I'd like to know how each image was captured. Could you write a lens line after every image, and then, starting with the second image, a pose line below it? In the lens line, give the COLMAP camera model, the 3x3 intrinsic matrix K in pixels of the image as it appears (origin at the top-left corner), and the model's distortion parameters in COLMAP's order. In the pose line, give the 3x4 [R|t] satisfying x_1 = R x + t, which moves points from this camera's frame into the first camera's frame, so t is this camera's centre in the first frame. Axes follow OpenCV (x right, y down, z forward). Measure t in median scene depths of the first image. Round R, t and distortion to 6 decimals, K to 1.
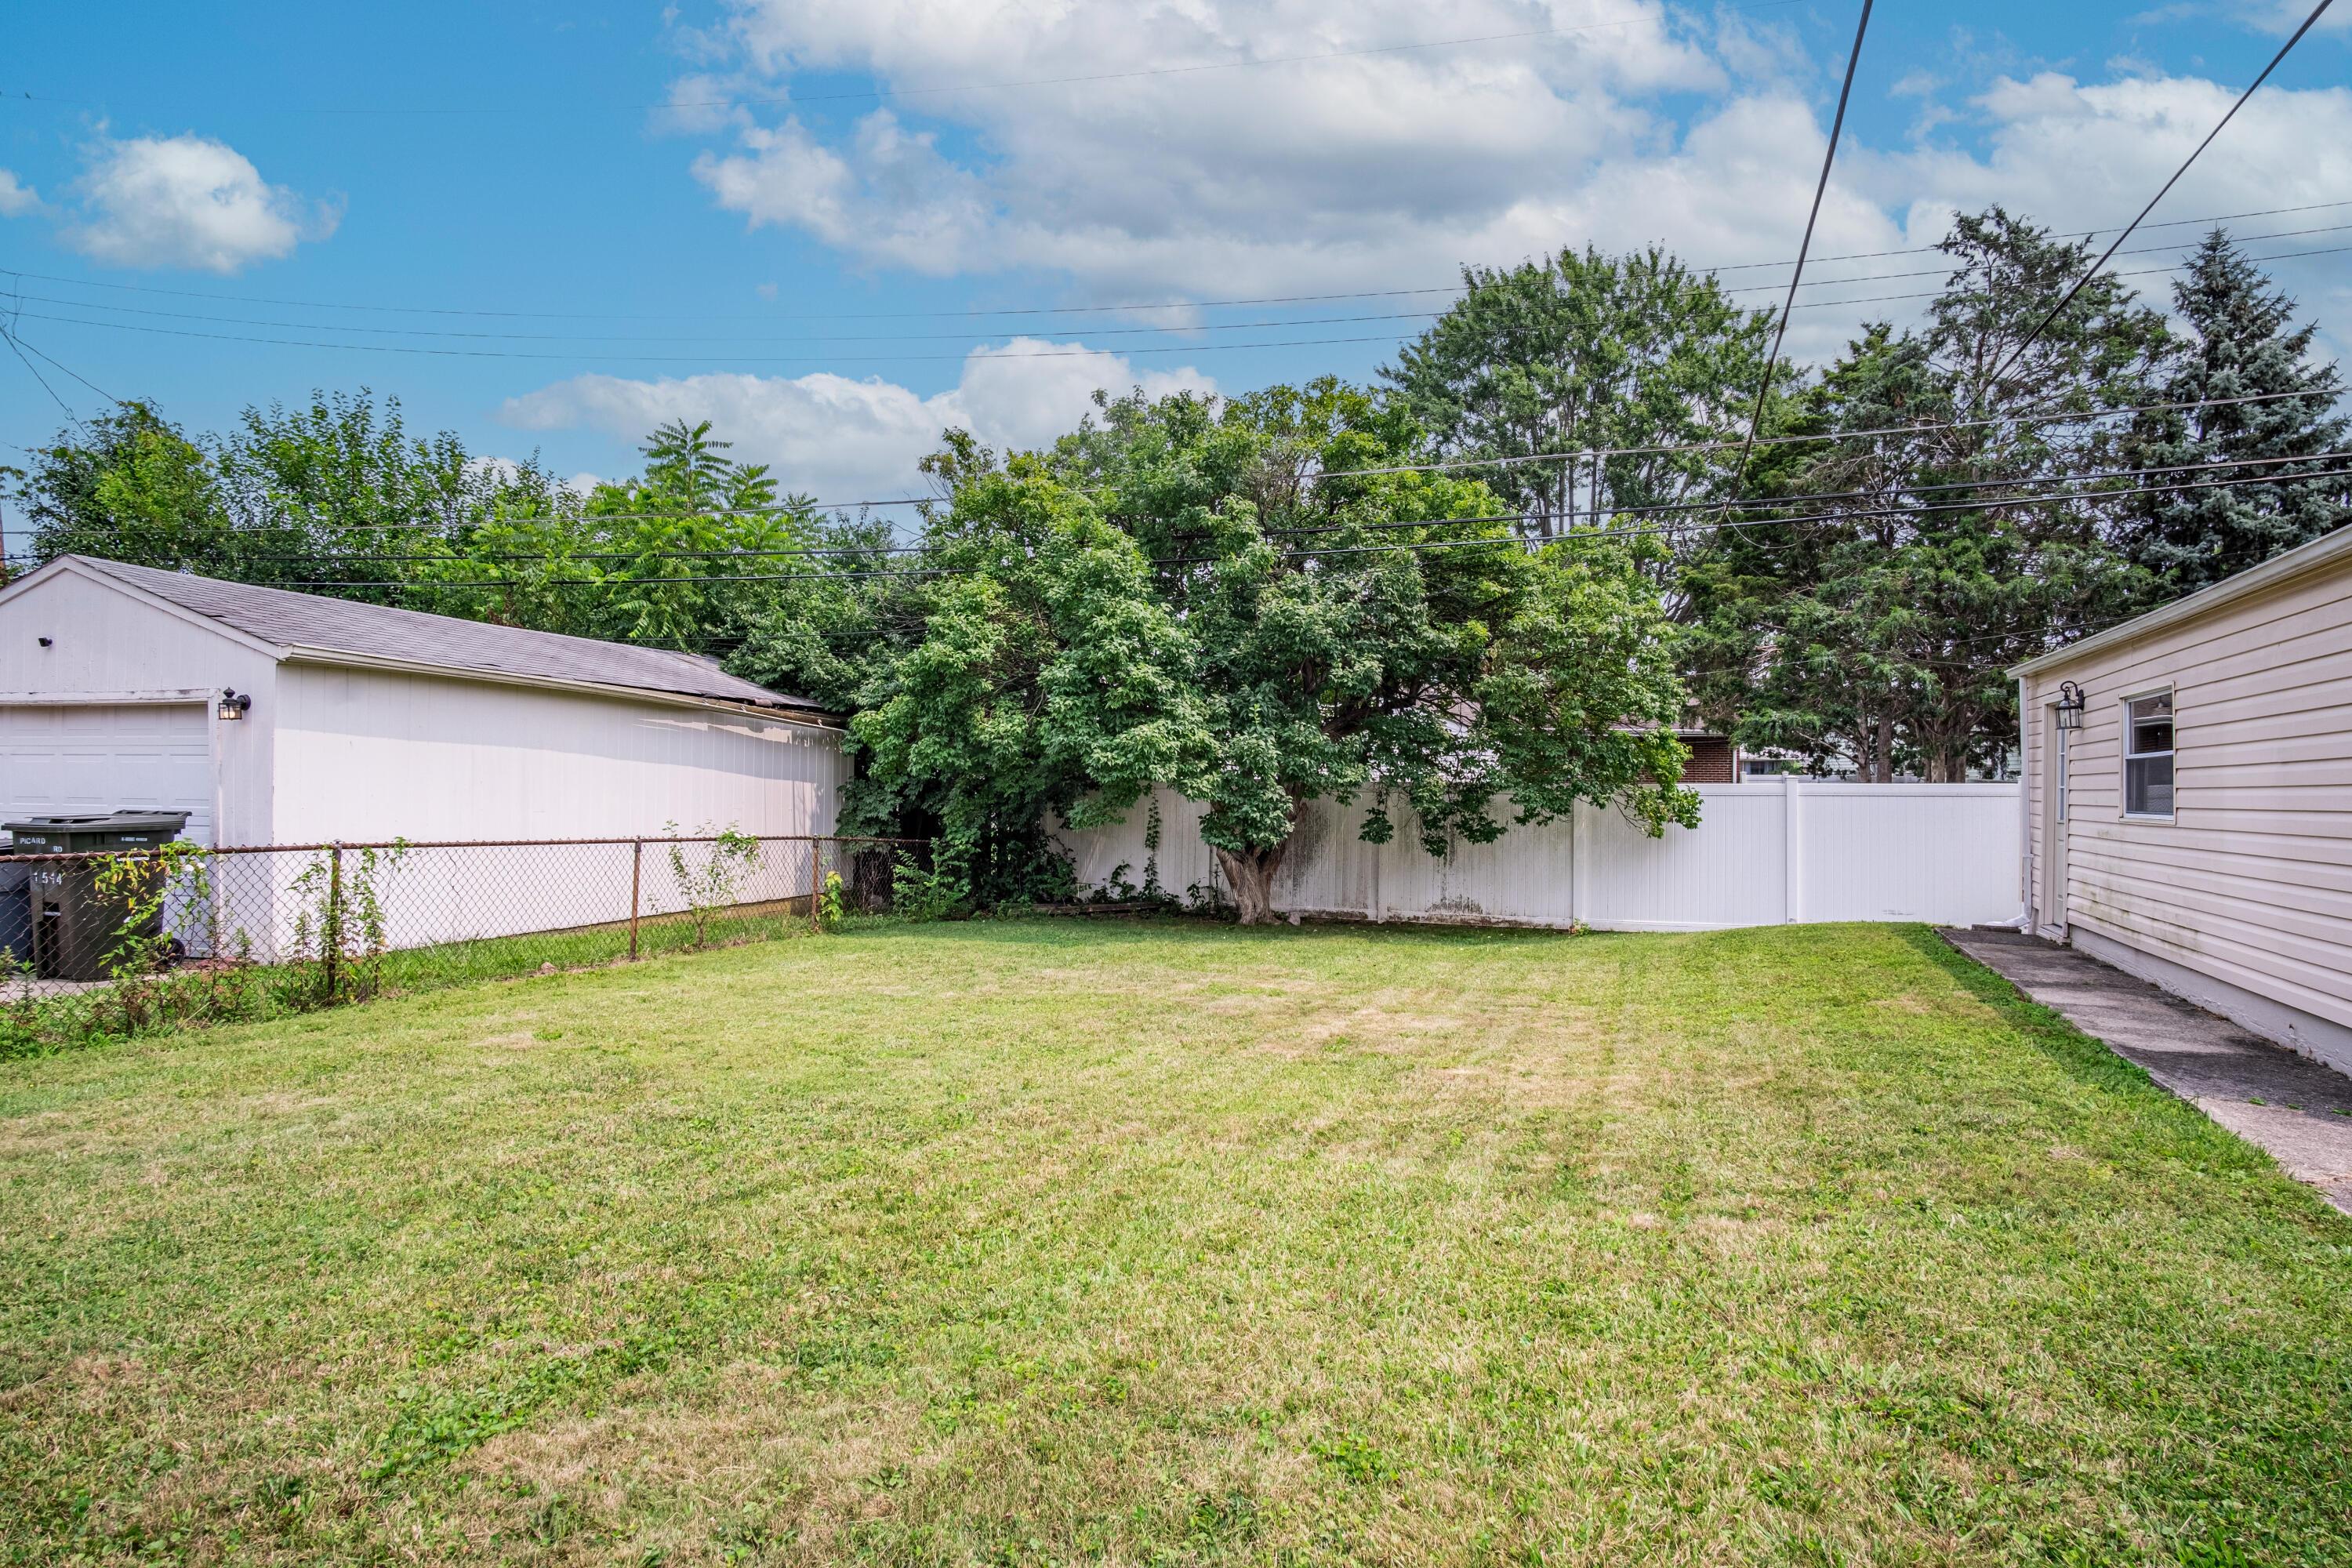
lens RADIAL K [[1264.8, 0, 1201.1], [0, 1264.8, 785.0], [0, 0, 1]] dist [-0.040817, 0.013237]
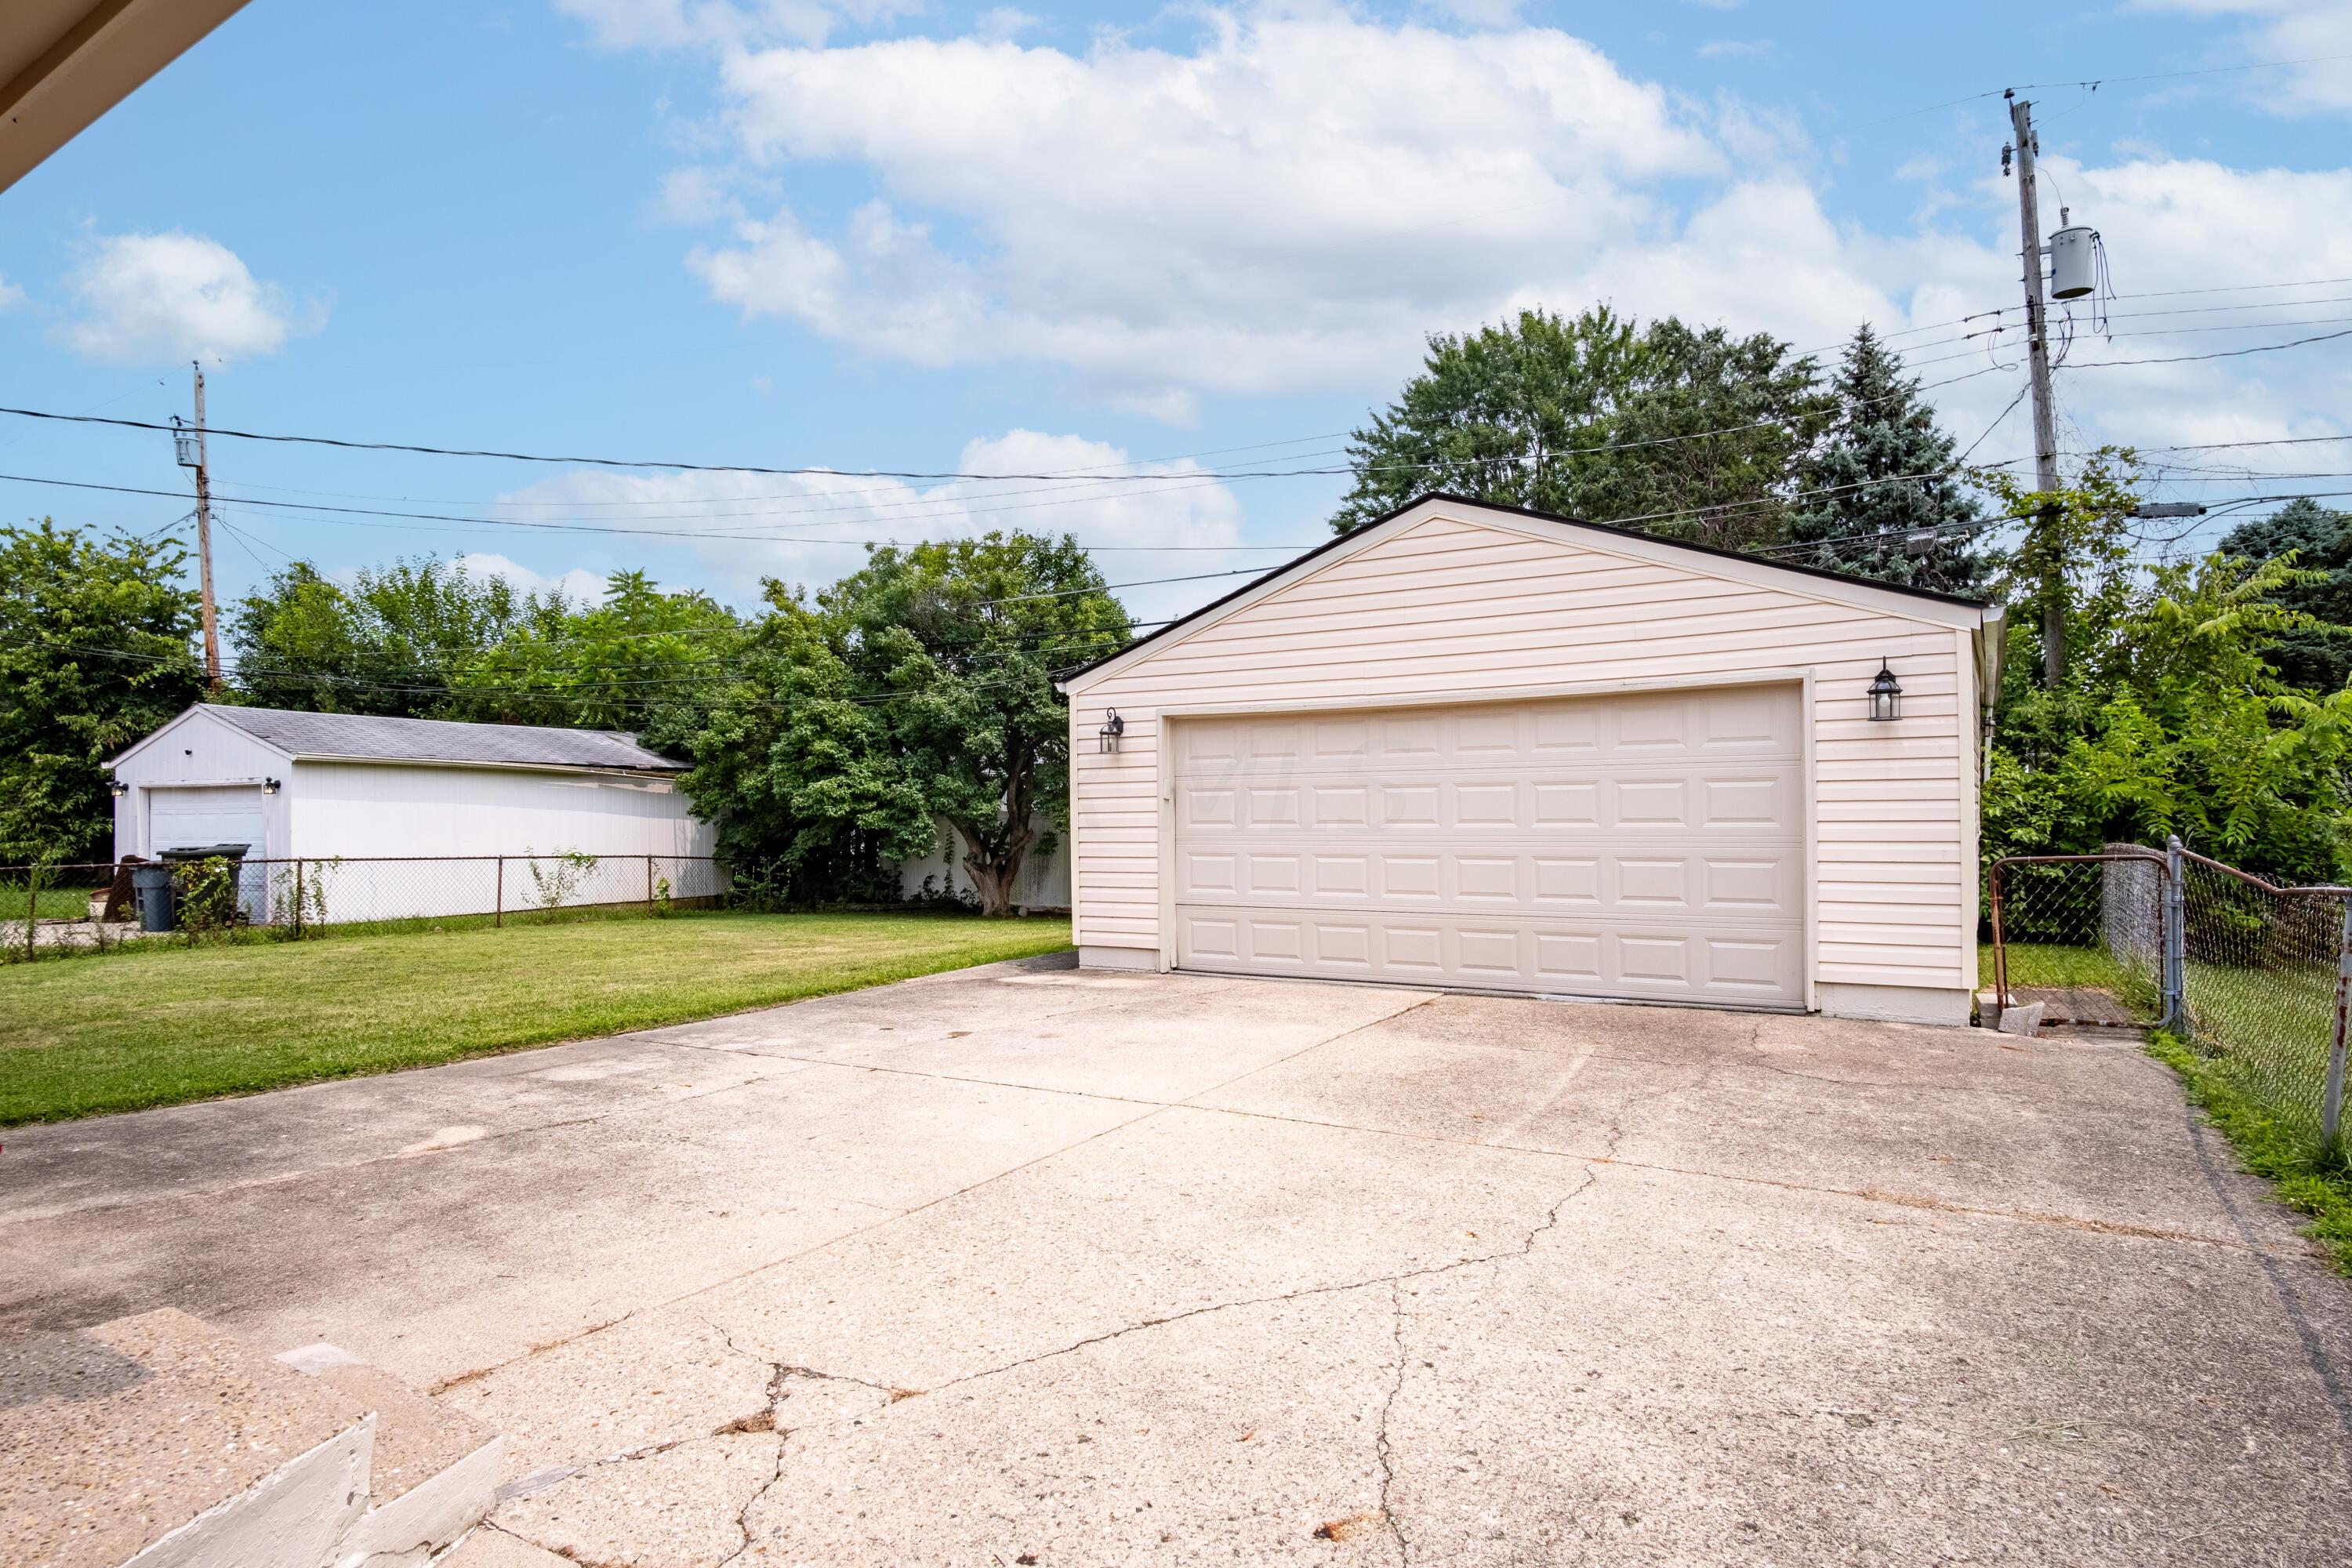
lens RADIAL K [[1260.6, 0, 1180.3], [0, 1260.6, 803.8], [0, 0, 1]] dist [-0.030838, 0.003092]
pose [[0.987975, -0.020065, -0.153307, 0.418436], [0.019150, 0.999789, -0.007439, 0.000912], [0.153424, 0.004414, 0.988151, -0.307611]]
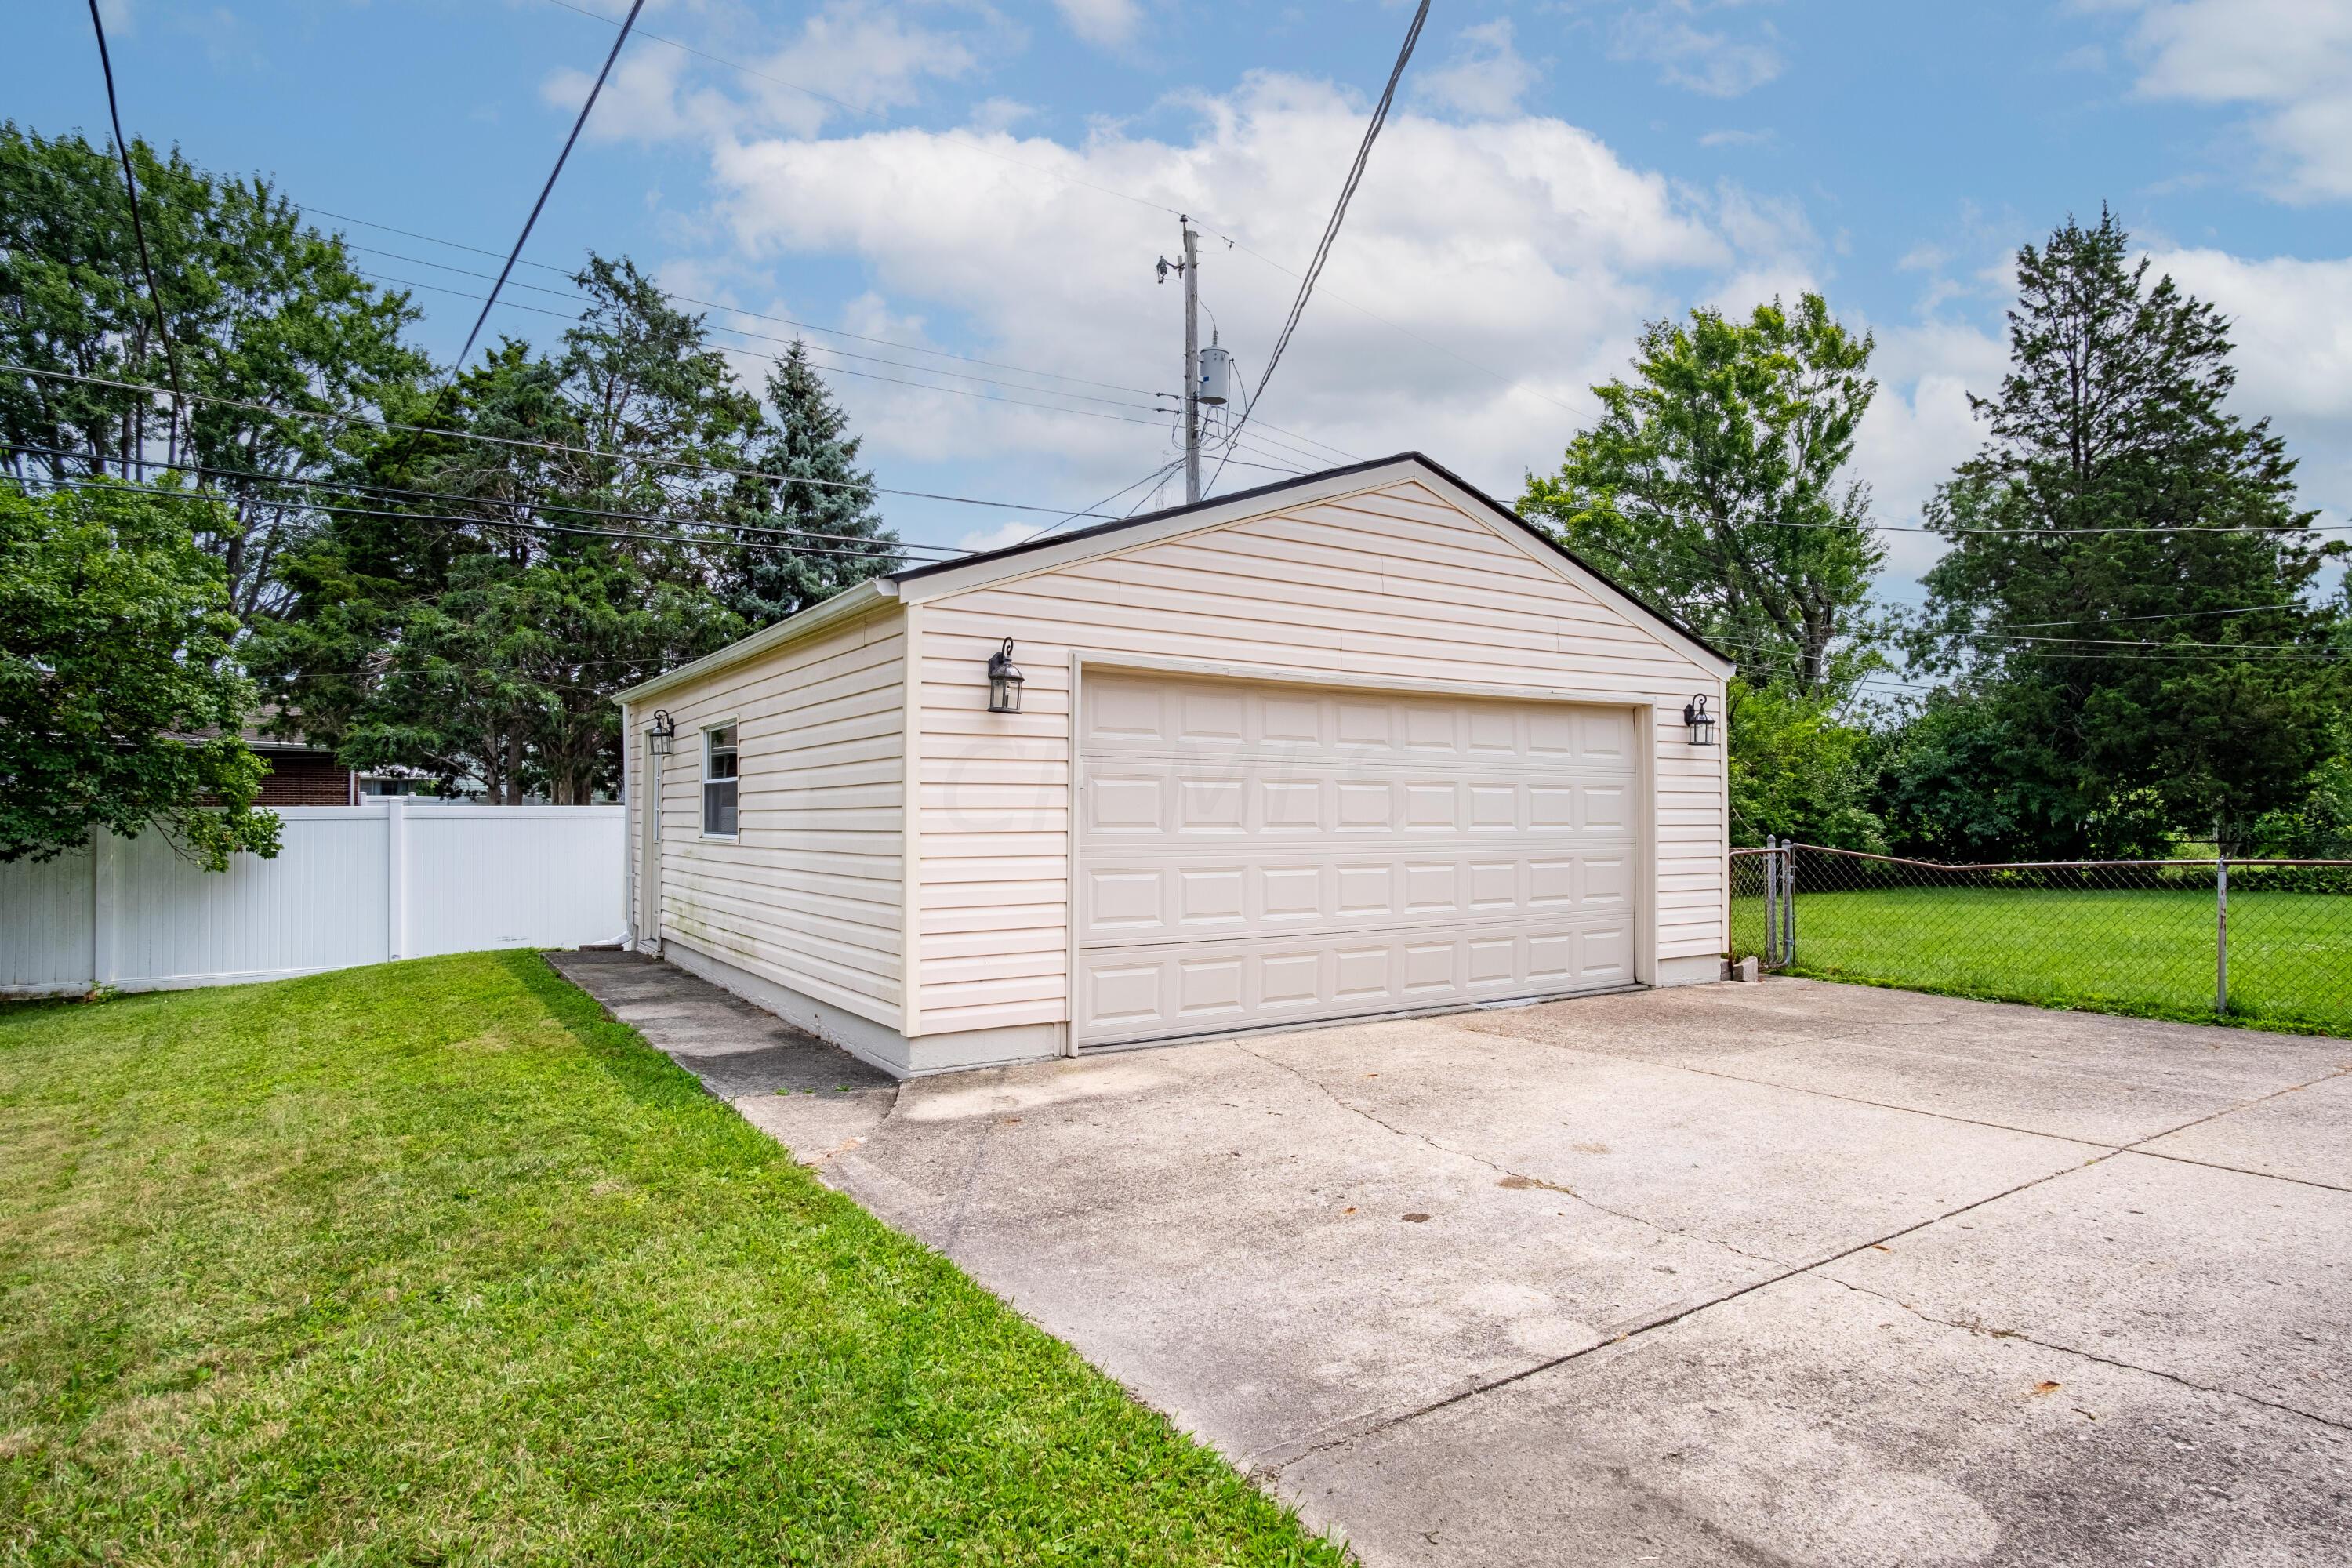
lens RADIAL K [[1269.7, 0, 1176.0], [0, 1269.7, 784.0], [0, 0, 1]] dist [-0.029823, 0.008869]
pose [[0.563384, 0.011982, 0.826108, 0.032529], [0.002248, 0.999869, -0.016035, -0.001028], [-0.826192, 0.010891, 0.563283, 0.017419]]
